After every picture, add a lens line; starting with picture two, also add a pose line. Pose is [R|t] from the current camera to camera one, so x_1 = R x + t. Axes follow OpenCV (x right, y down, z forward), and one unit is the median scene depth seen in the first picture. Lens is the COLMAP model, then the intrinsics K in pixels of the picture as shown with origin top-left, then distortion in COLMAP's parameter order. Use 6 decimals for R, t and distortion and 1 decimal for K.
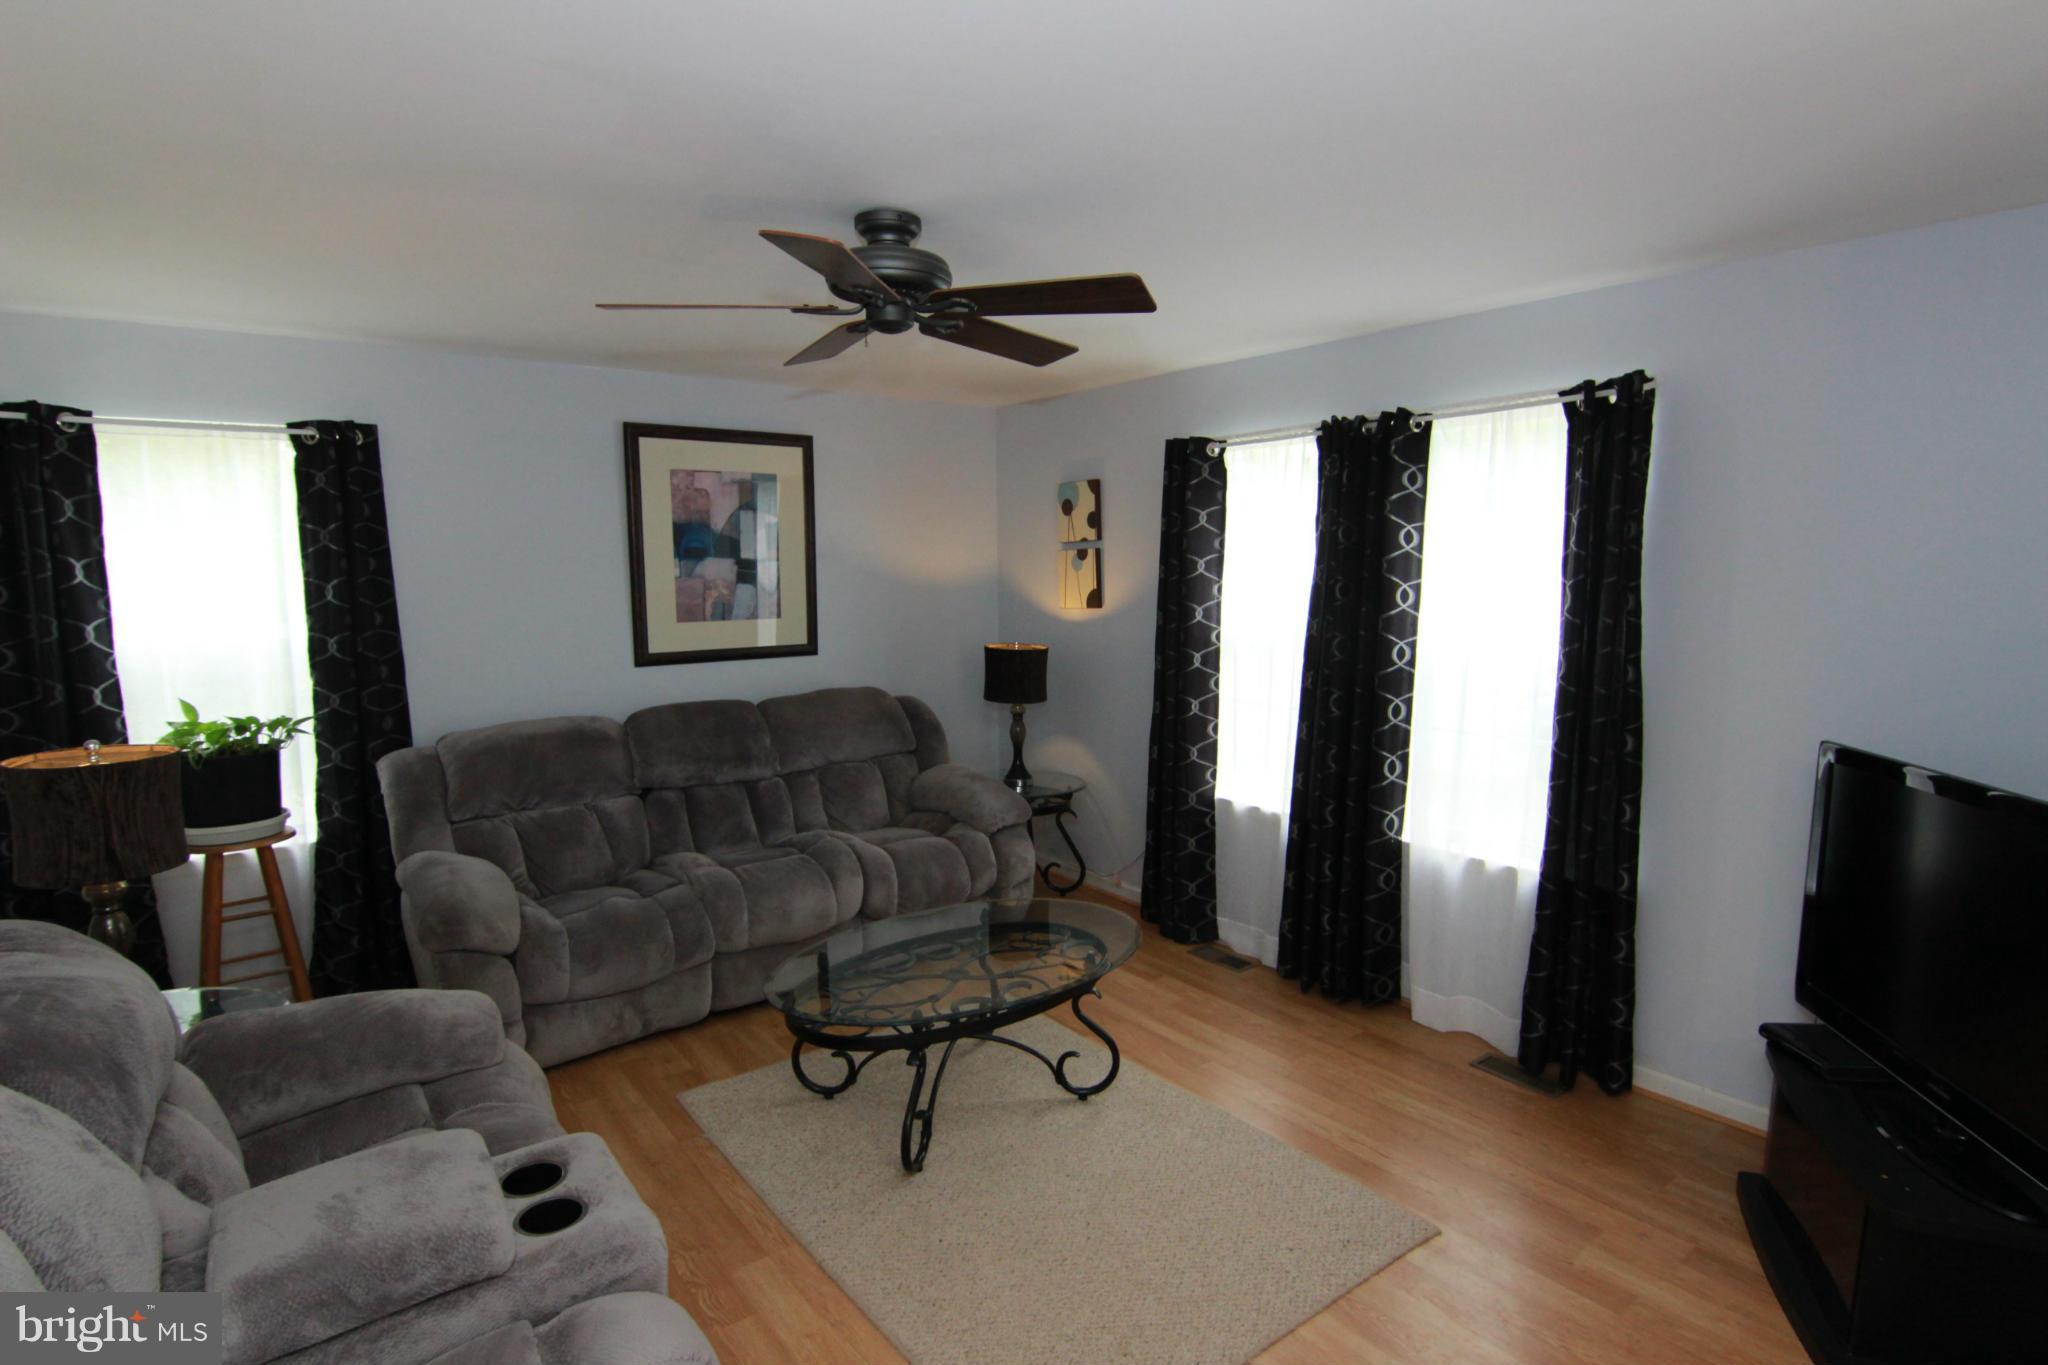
lens RADIAL K [[1045.6, 0, 1018.6], [0, 1045.6, 673.1], [0, 0, 1]] dist [-0.009553, -0.004175]
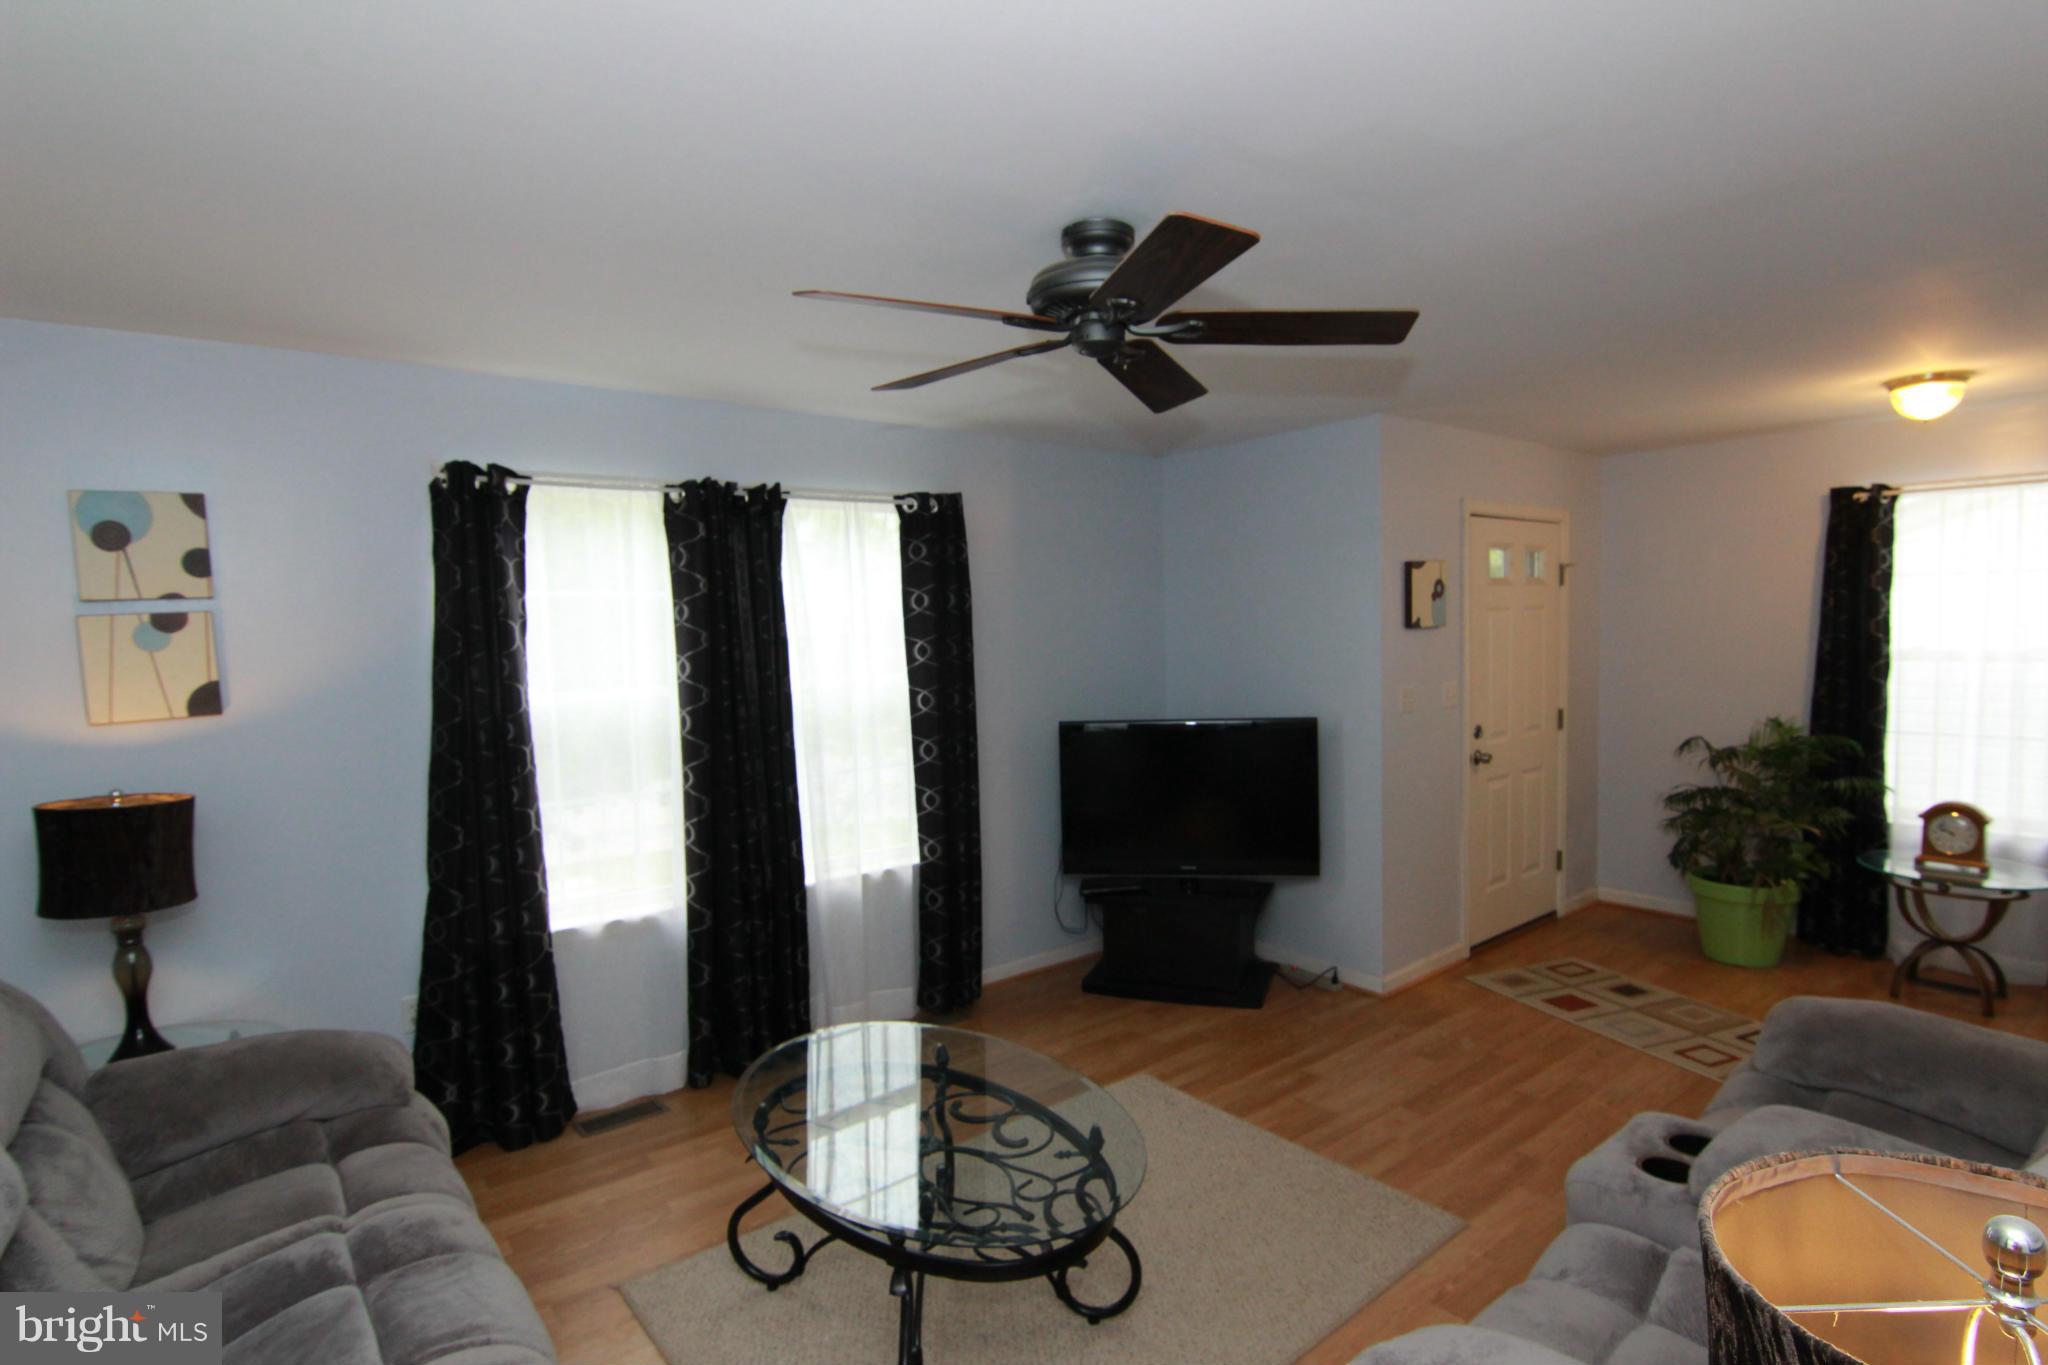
lens RADIAL K [[1045.6, 0, 1020.6], [0, 1045.6, 687.5], [0, 0, 1]] dist [-0.009553, -0.004175]
pose [[-0.039910, -0.041417, 0.998345, -0.563875], [0.136403, 0.989561, 0.046505, -0.046507], [-0.989849, 0.138033, -0.033844, 0.625280]]
